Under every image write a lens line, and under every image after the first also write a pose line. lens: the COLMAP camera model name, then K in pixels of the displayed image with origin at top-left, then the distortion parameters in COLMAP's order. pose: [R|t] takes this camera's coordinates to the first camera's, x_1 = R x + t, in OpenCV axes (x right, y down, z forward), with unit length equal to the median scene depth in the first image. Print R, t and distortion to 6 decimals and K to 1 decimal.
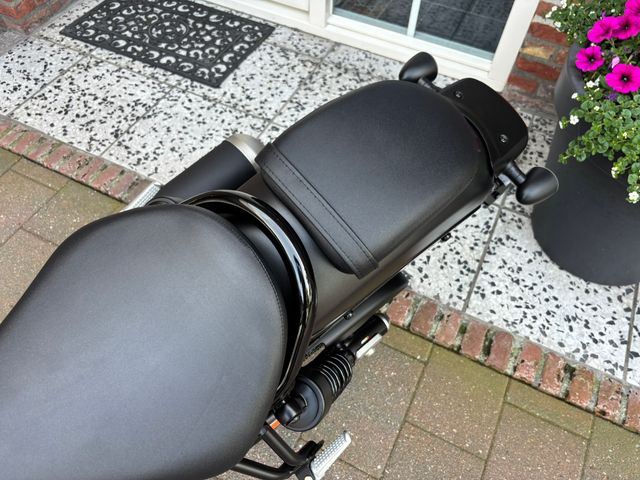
lens RADIAL K [[487.0, 0, 317.9], [0, 487.0, 239.4], [0, 0, 1]] dist [0.045233, -0.055548]
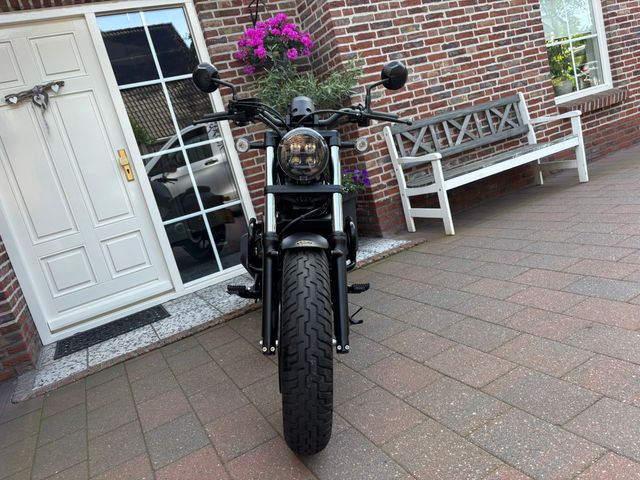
lens RADIAL K [[487.0, 0, 317.9], [0, 487.0, 239.4], [0, 0, 1]] dist [0.045233, -0.055548]
pose [[0.570602, -0.314058, 0.758803, -1.314007], [0.787936, 0.469780, -0.398074, 0.813051], [-0.231453, 0.825030, 0.515515, -0.385190]]
